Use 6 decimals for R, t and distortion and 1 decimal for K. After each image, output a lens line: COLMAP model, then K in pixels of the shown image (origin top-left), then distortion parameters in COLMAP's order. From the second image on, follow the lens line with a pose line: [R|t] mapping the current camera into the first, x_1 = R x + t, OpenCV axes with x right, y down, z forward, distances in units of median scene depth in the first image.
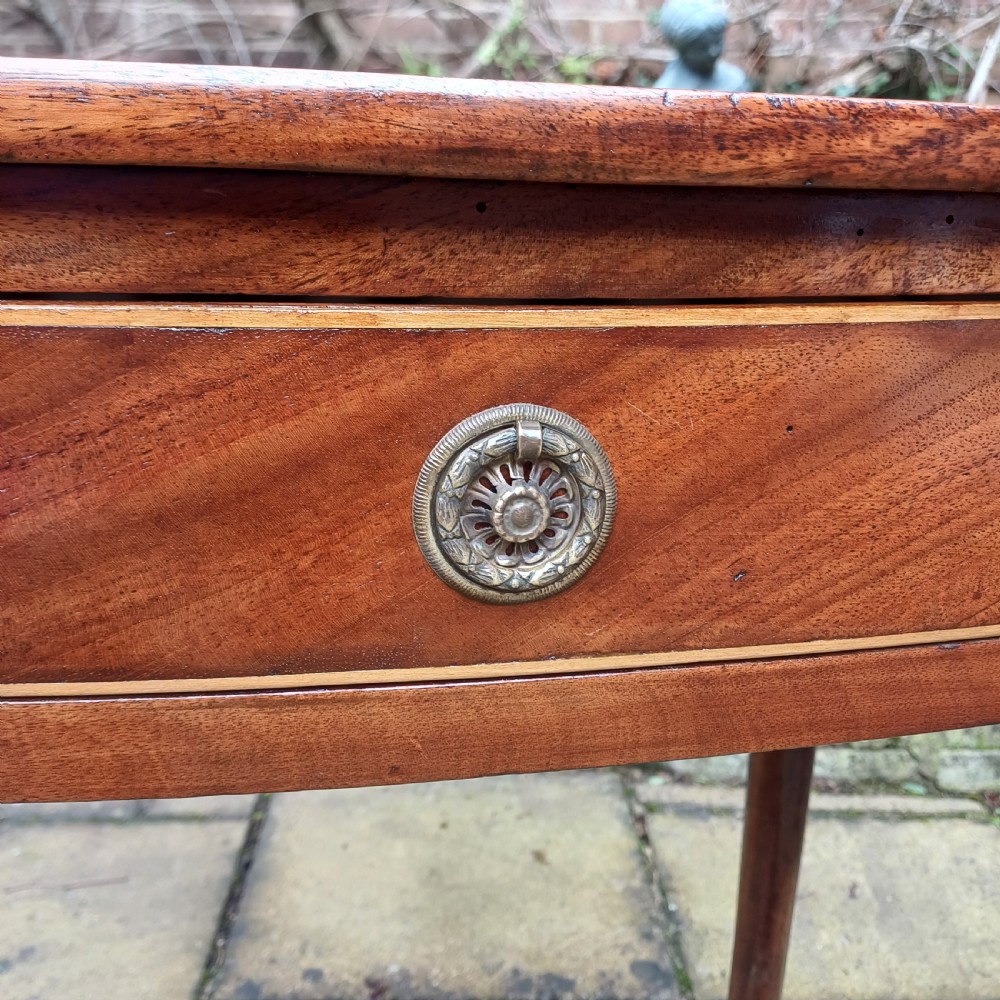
lens RADIAL K [[999.8, 0, 513.0], [0, 999.8, 492.6], [0, 0, 1]] dist [0.065240, 0.000000]
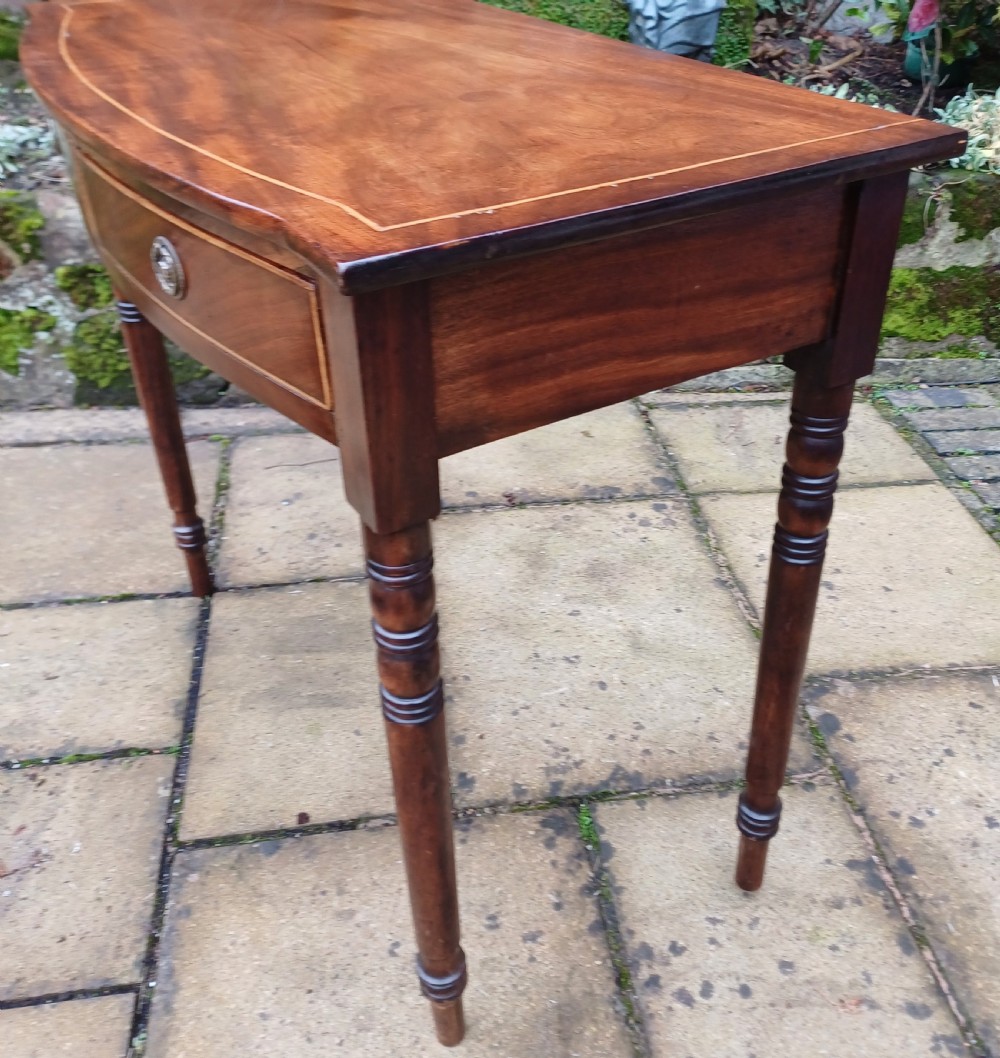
lens RADIAL K [[1011.9, 0, 505.7], [0, 1011.9, 510.2], [0, 0, 1]] dist [0.064879, 0.000000]
pose [[0.995558, -0.066490, 0.066660, -0.251102], [0.044176, 0.955114, 0.292927, -0.000331], [-0.083145, -0.288681, 0.953808, -0.645040]]
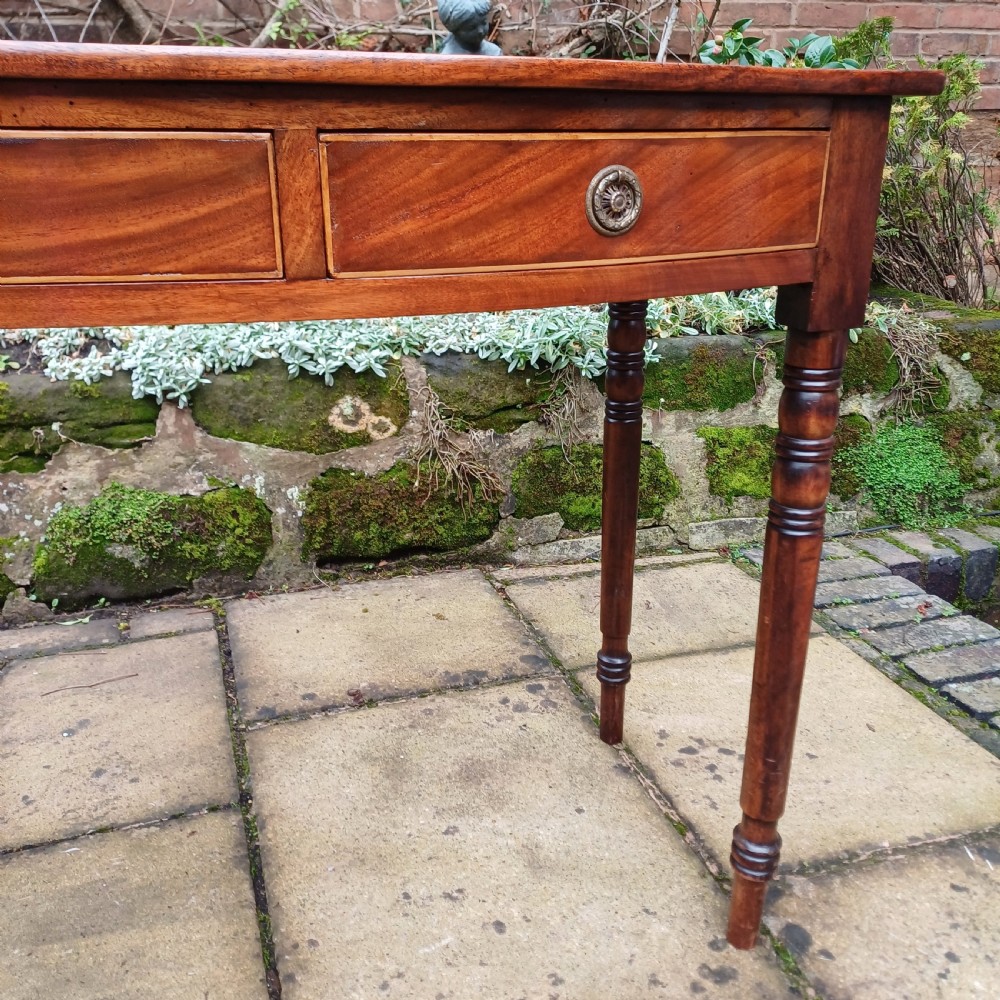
lens RADIAL K [[969.0, 0, 495.1], [0, 969.0, 484.4], [0, 0, 1]] dist [0.061464, 0.000000]
pose [[0.963259, -0.115063, 0.242680, -0.237844], [0.106441, 0.993141, 0.048387, 0.140276], [-0.246583, -0.020778, 0.968899, -0.370036]]
